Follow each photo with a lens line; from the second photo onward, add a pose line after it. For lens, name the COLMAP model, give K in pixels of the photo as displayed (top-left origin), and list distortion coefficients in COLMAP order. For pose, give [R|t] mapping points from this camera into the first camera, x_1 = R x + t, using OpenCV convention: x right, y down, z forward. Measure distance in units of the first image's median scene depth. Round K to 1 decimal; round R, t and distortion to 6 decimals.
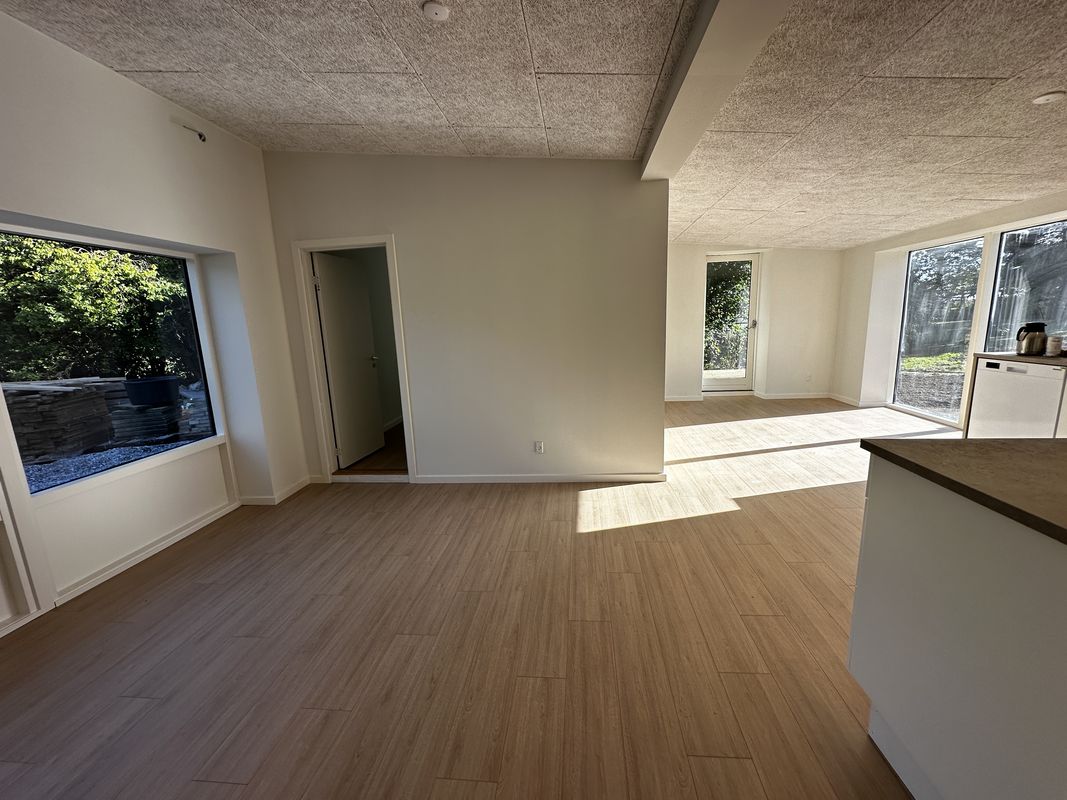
lens RADIAL K [[423.4, 0, 533.5], [0, 423.4, 400.0], [0, 0, 1]] dist [-0.001881, 0.000017]
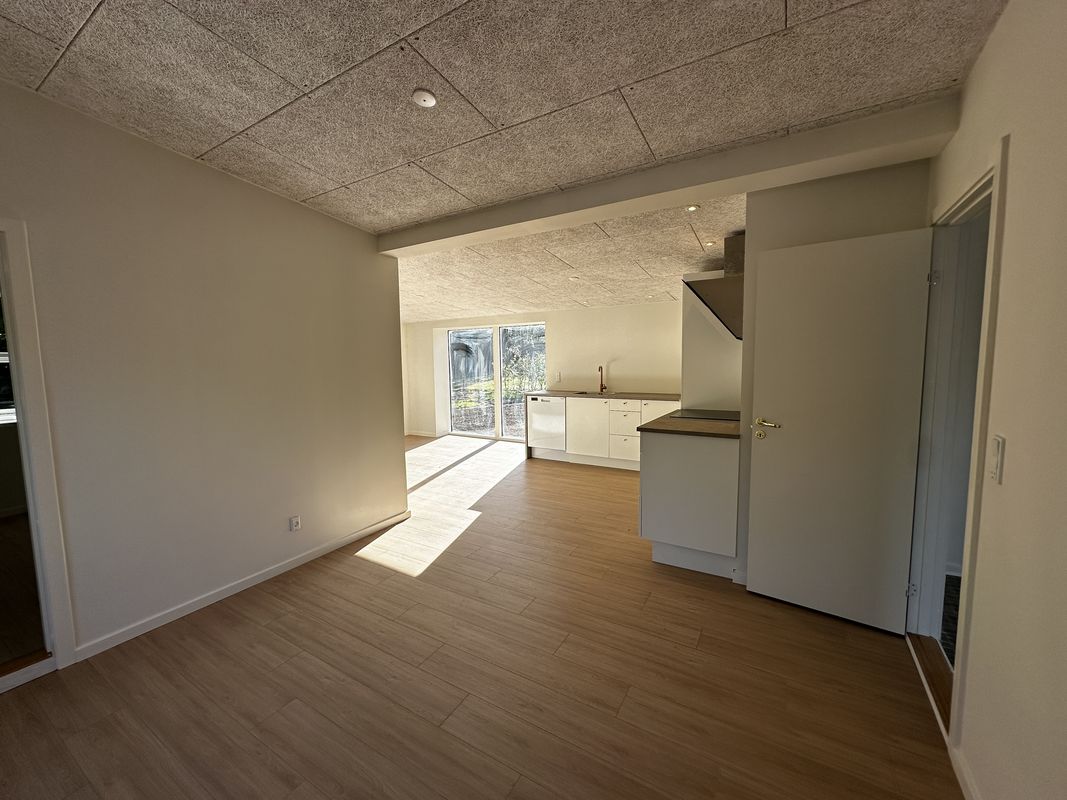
lens RADIAL K [[423.4, 0, 533.5], [0, 423.4, 400.0], [0, 0, 1]] dist [-0.001881, 0.000017]
pose [[0.415908, -0.049844, 0.908040, -0.606468], [0.165138, 0.986036, -0.021512, -0.037195], [-0.894287, 0.158899, 0.418332, 0.213401]]
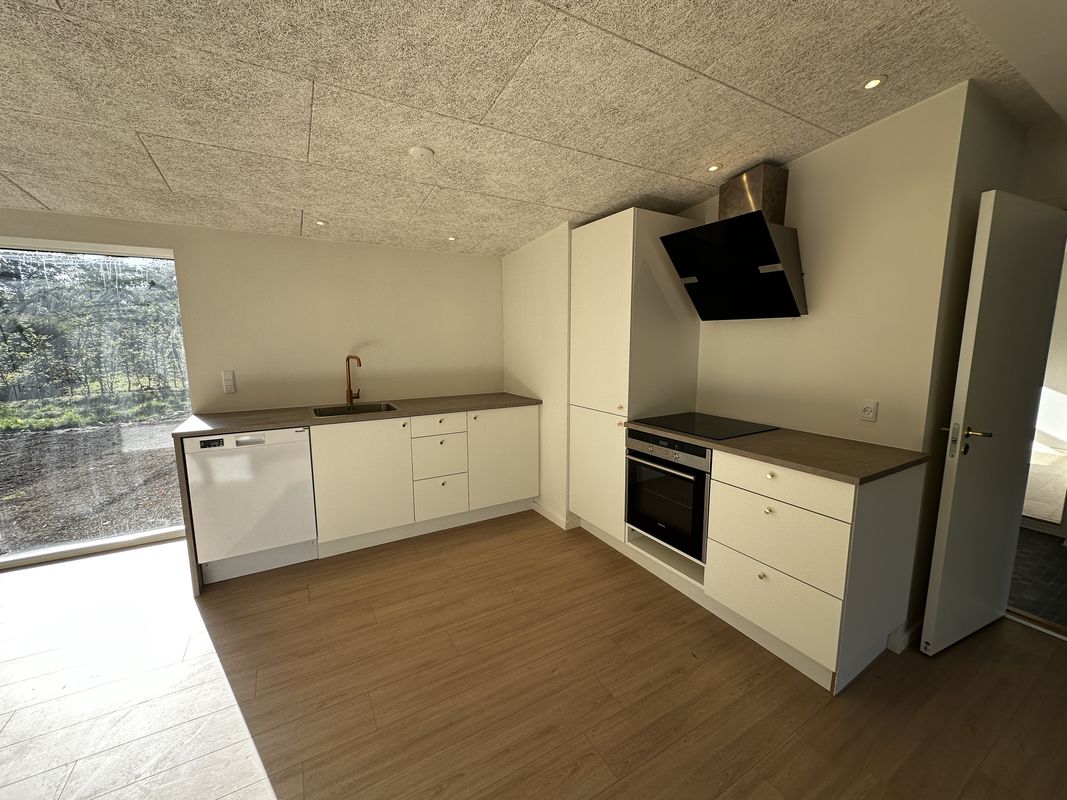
lens RADIAL K [[423.4, 0, 533.5], [0, 423.4, 400.0], [0, 0, 1]] dist [-0.001881, 0.000017]
pose [[-0.593644, -0.070901, 0.801598, 0.160498], [0.176993, 0.960216, 0.216007, -0.210427], [-0.785022, 0.270108, -0.557478, 0.927410]]
